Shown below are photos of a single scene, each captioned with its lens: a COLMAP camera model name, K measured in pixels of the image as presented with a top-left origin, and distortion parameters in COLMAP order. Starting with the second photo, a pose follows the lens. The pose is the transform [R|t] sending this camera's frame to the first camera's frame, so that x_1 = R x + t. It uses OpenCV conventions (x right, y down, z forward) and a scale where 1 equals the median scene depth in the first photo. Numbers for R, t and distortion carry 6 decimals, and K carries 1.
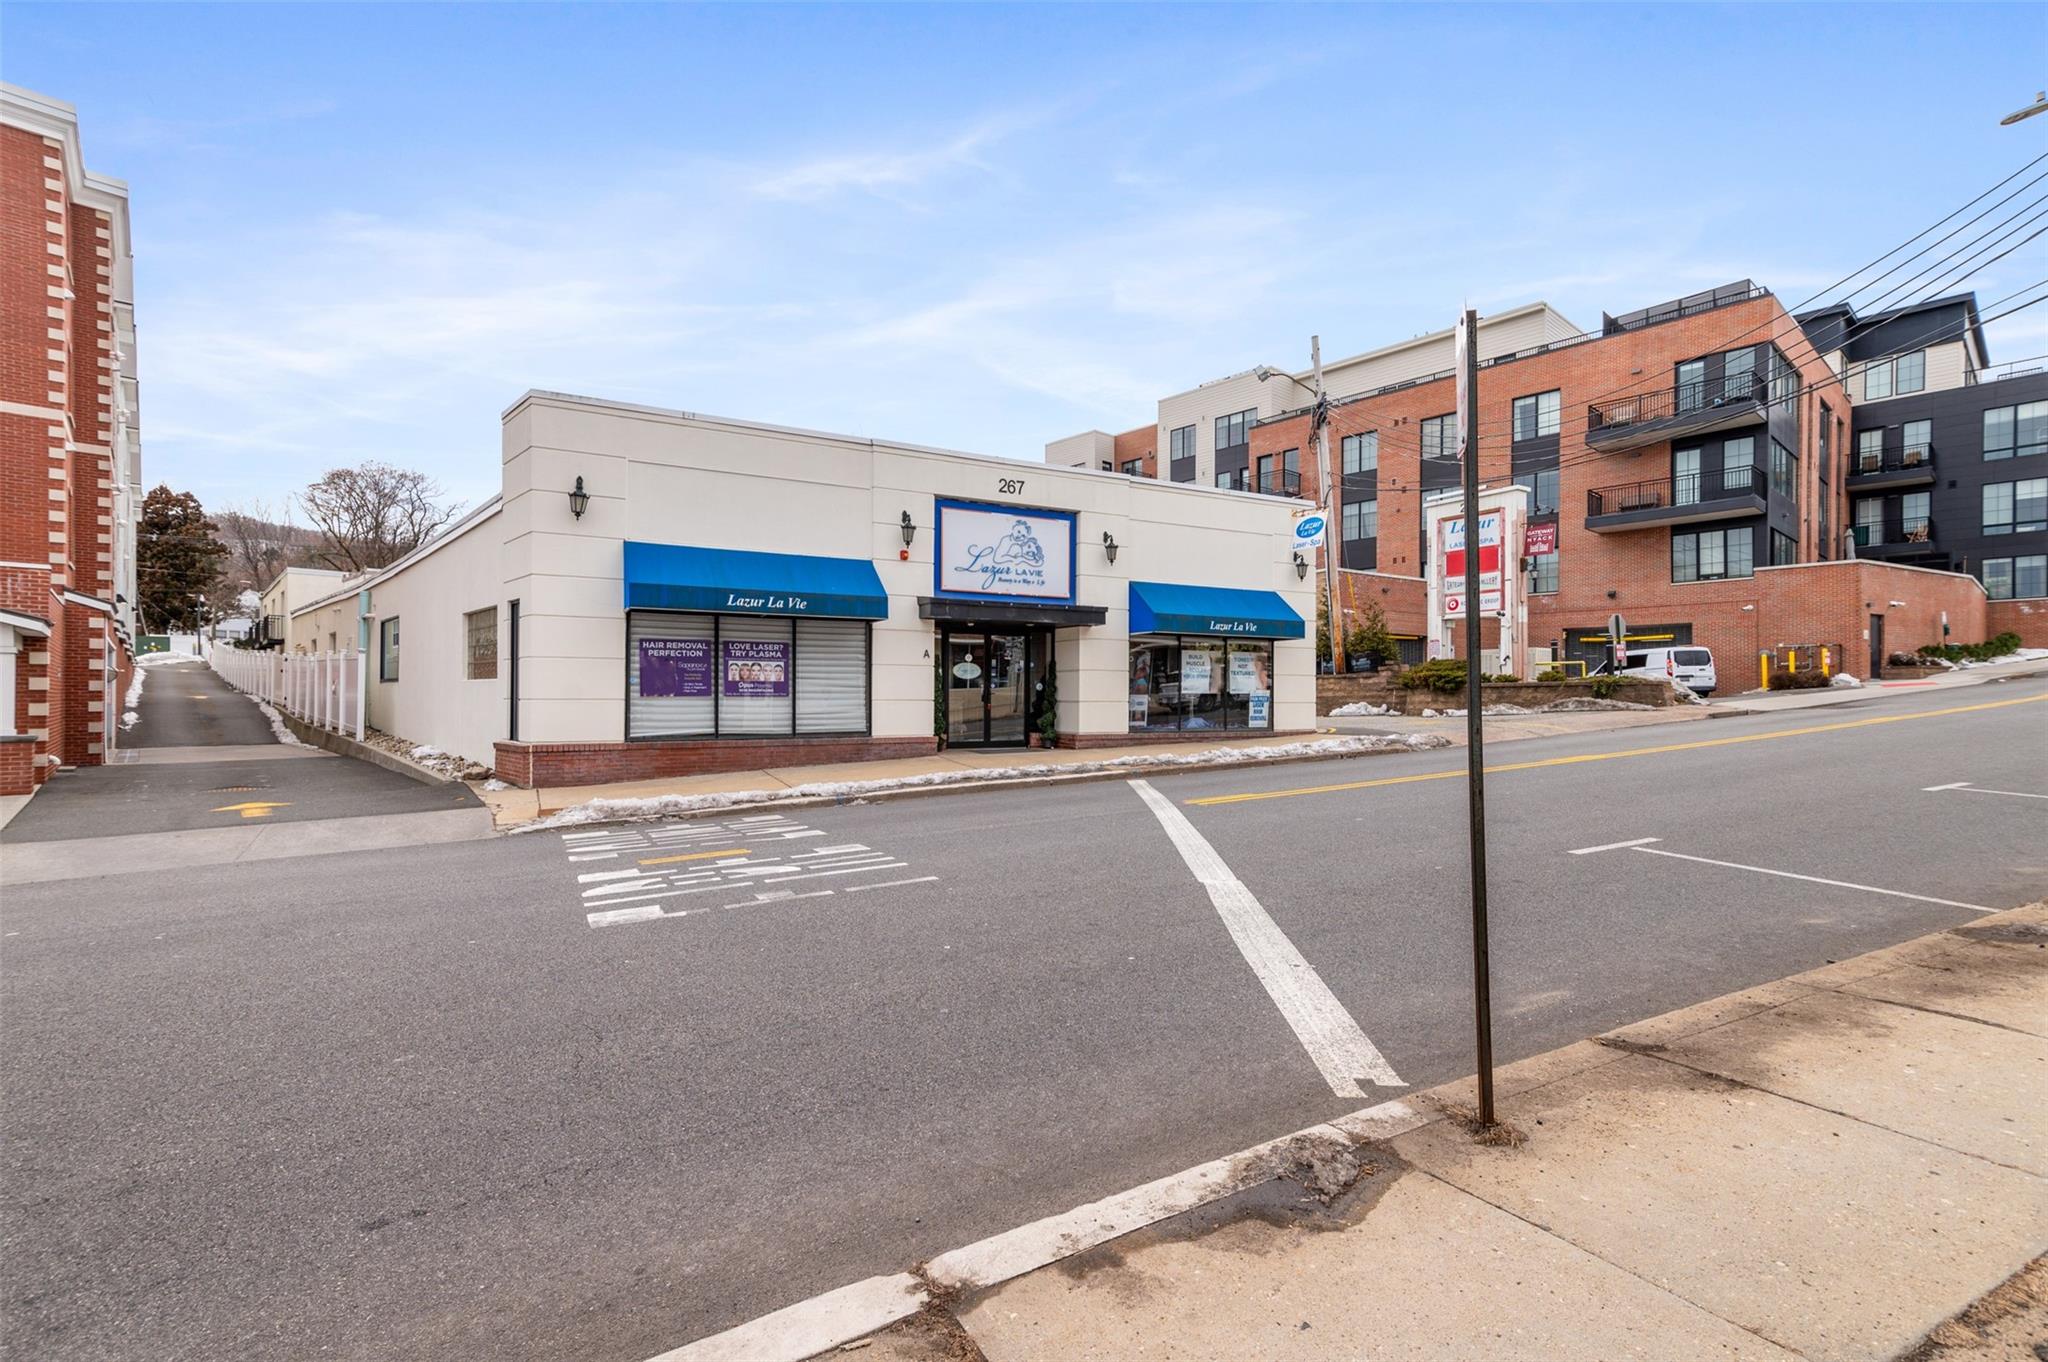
lens RADIAL K [[910.4, 0, 1016.2], [0, 910.4, 665.6], [0, 0, 1]] dist [0.035238, -0.000192]
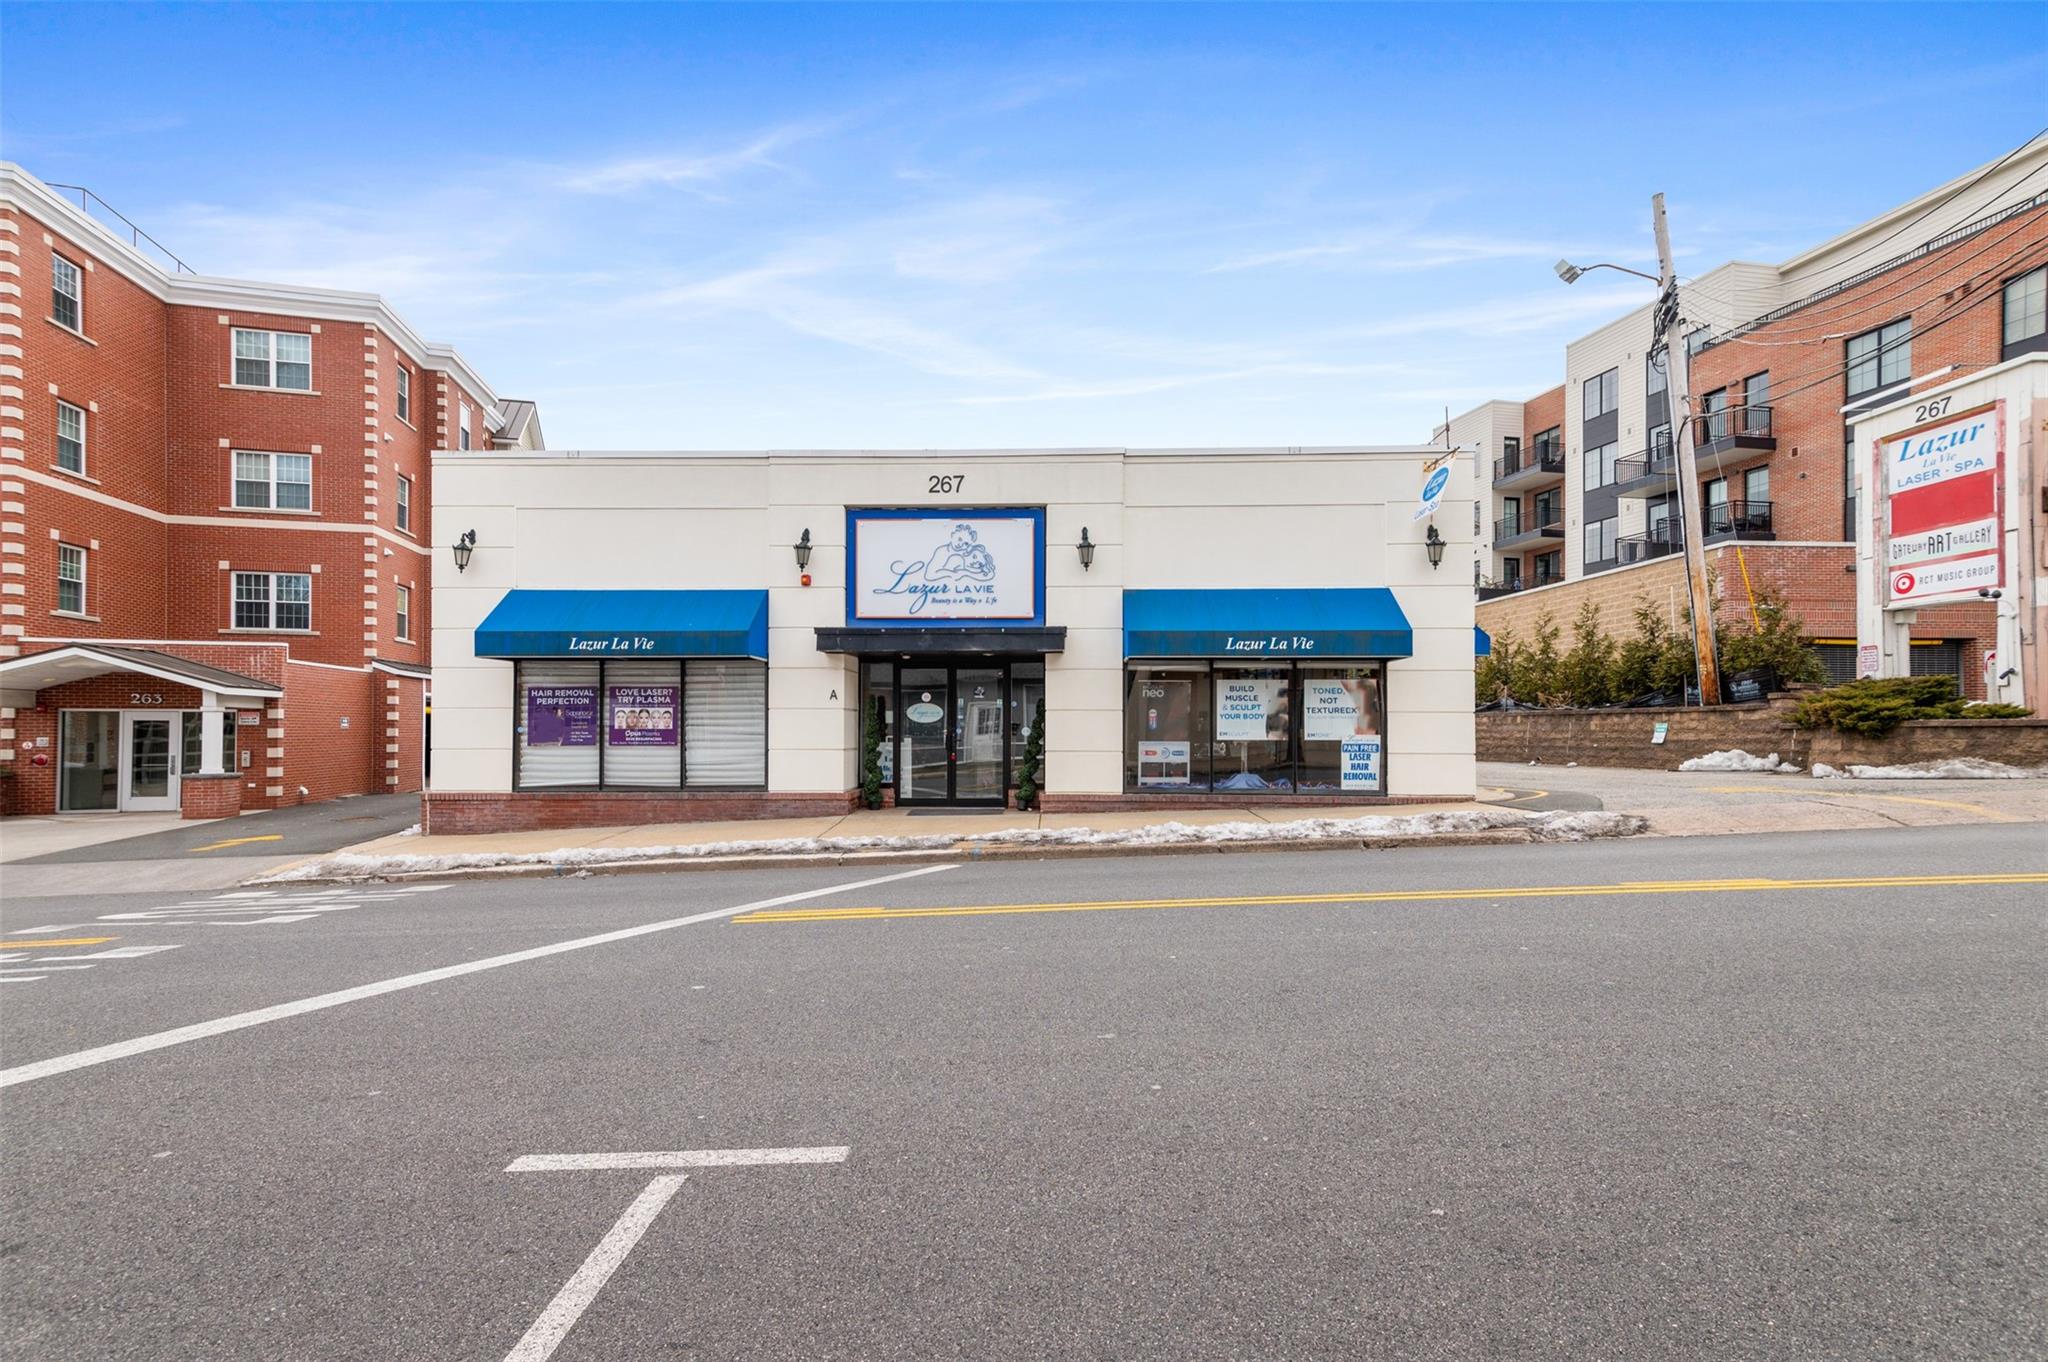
lens RADIAL K [[929.9, 0, 1024.0], [0, 929.9, 681.0], [0, 0, 1]] dist [0.030895, 0.000033]
pose [[0.869018, -0.029089, -0.493925, 0.455541], [0.019047, 0.999497, -0.025352, -0.000166], [0.494414, 0.012624, 0.869135, 0.318621]]
